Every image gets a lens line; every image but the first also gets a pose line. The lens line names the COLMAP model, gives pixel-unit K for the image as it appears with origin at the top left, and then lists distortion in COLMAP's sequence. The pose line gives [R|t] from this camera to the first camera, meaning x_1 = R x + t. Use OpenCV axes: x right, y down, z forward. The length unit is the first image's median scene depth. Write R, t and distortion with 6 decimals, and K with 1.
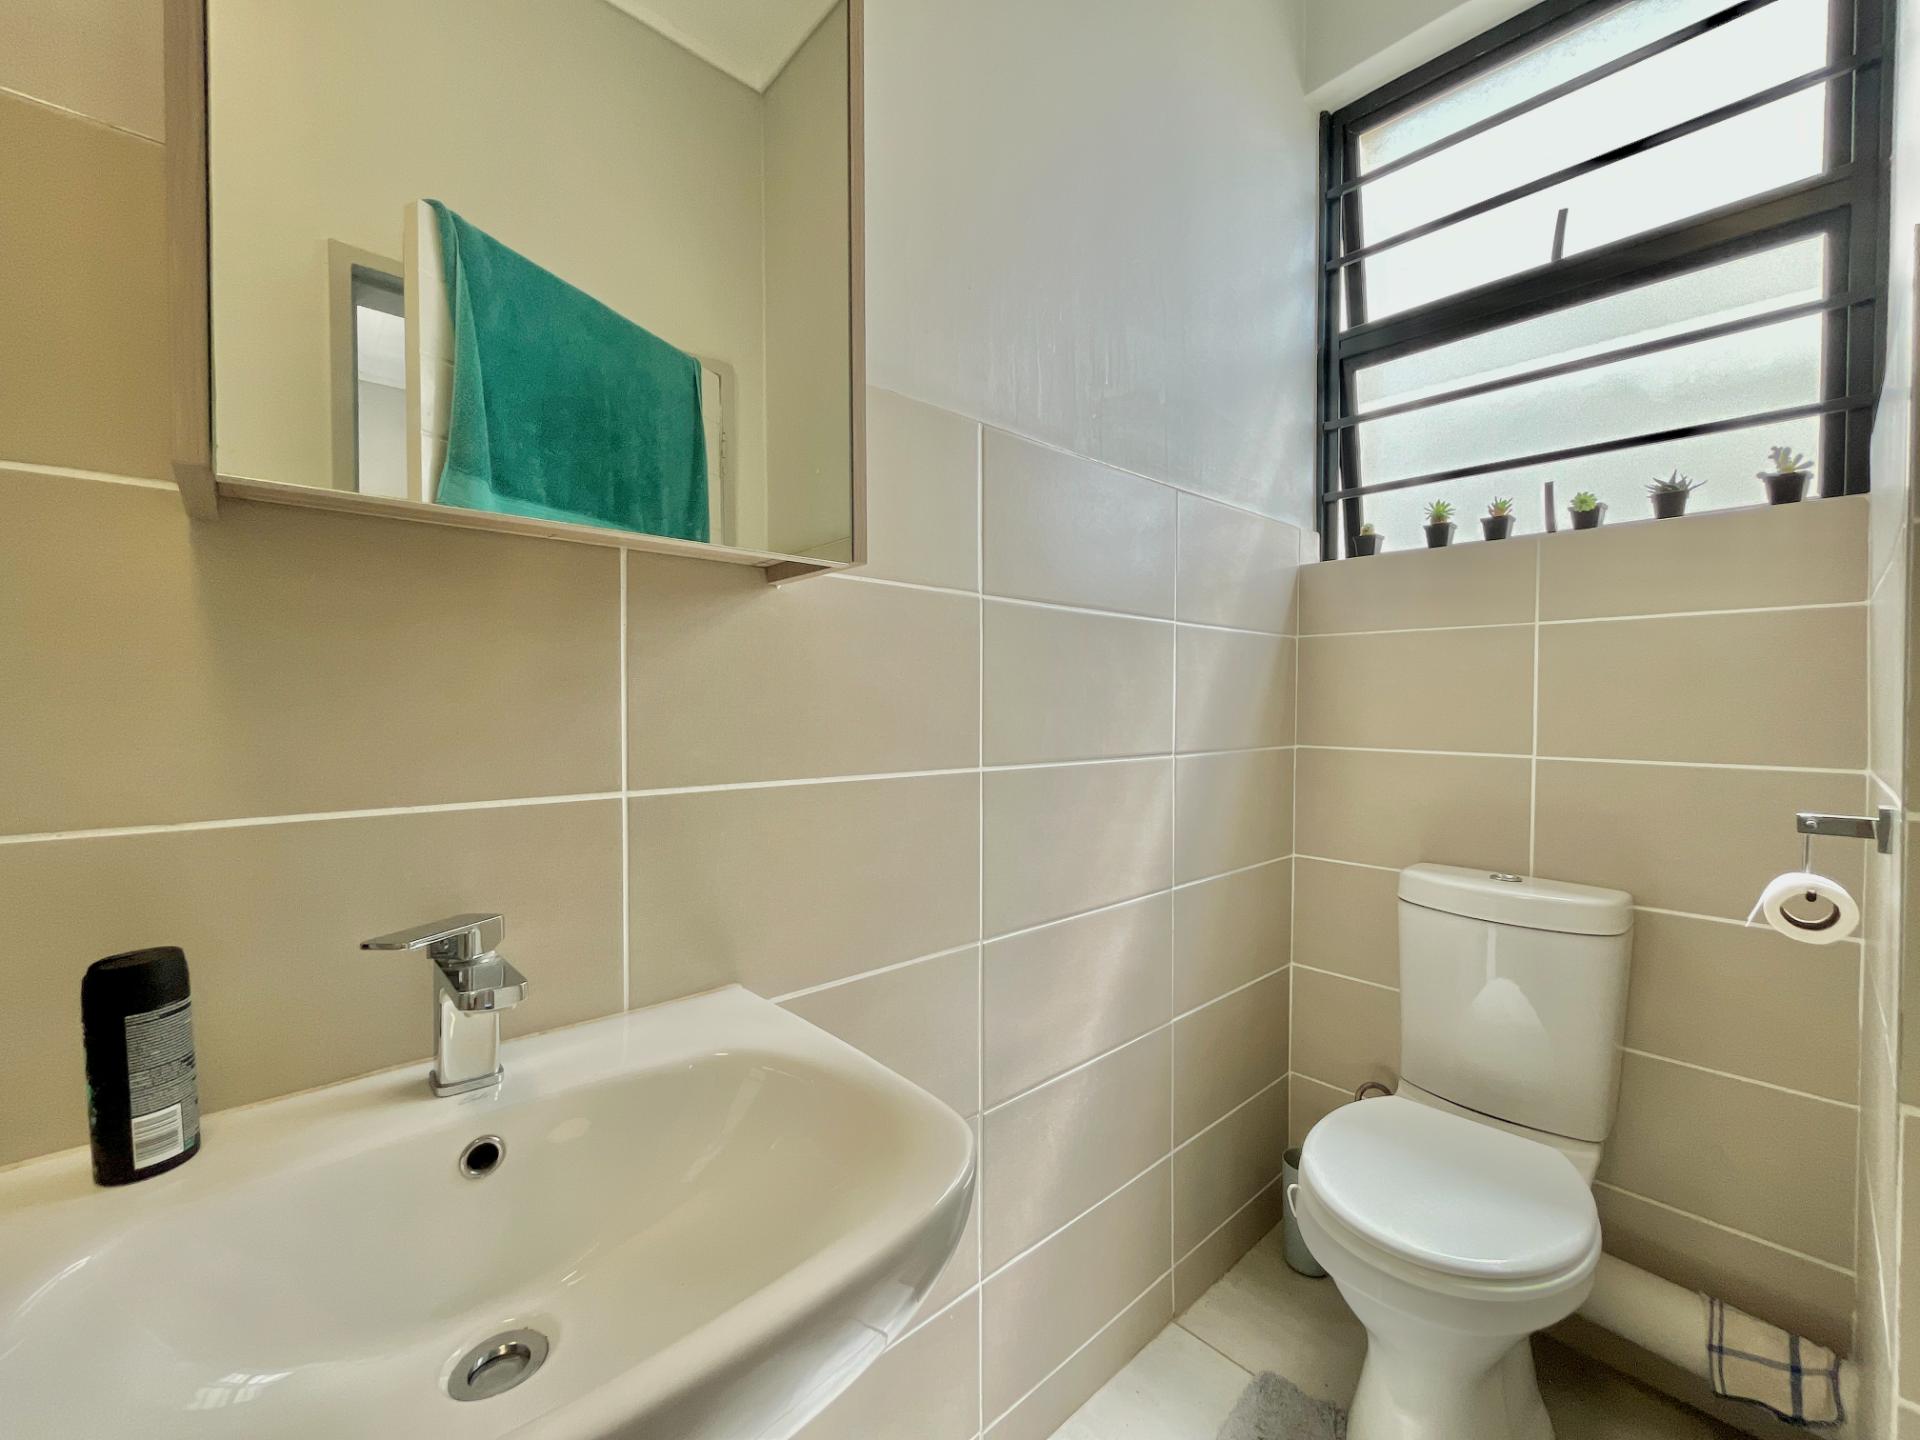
lens RADIAL K [[776.6, 0, 950.5], [0, 776.6, 724.1], [0, 0, 1]] dist [-0.005281, -0.000370]
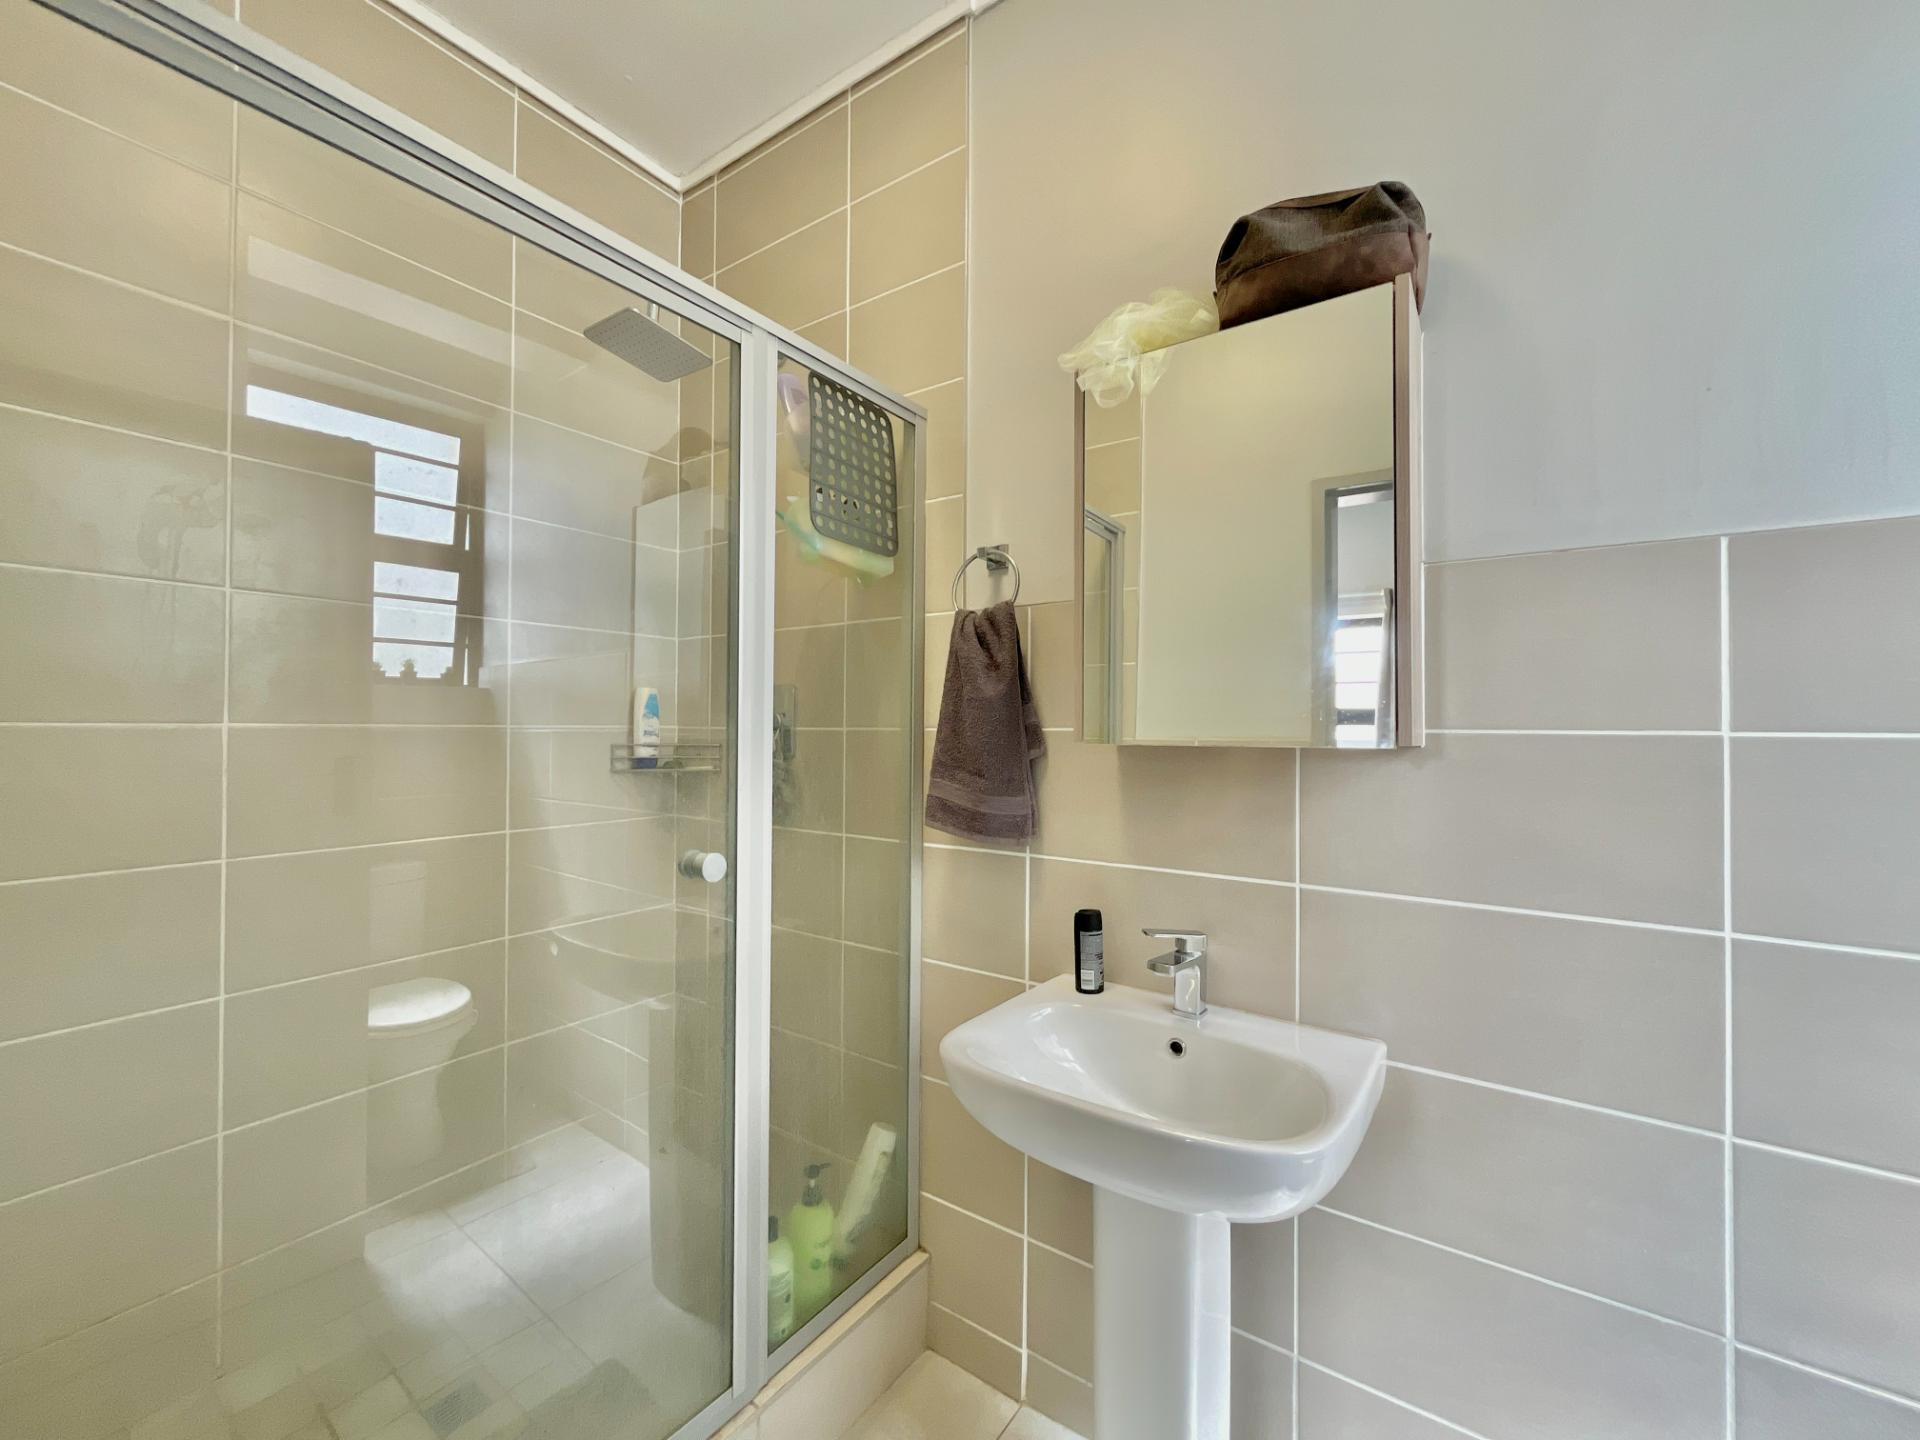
lens RADIAL K [[776.6, 0, 957.8], [0, 776.6, 723.5], [0, 0, 1]] dist [-0.005281, -0.000370]
pose [[0.224743, -0.006327, -0.974398, 1.269900], [-0.030643, 0.999438, -0.013557, -0.255647], [0.973936, 0.032906, 0.224423, -0.053730]]
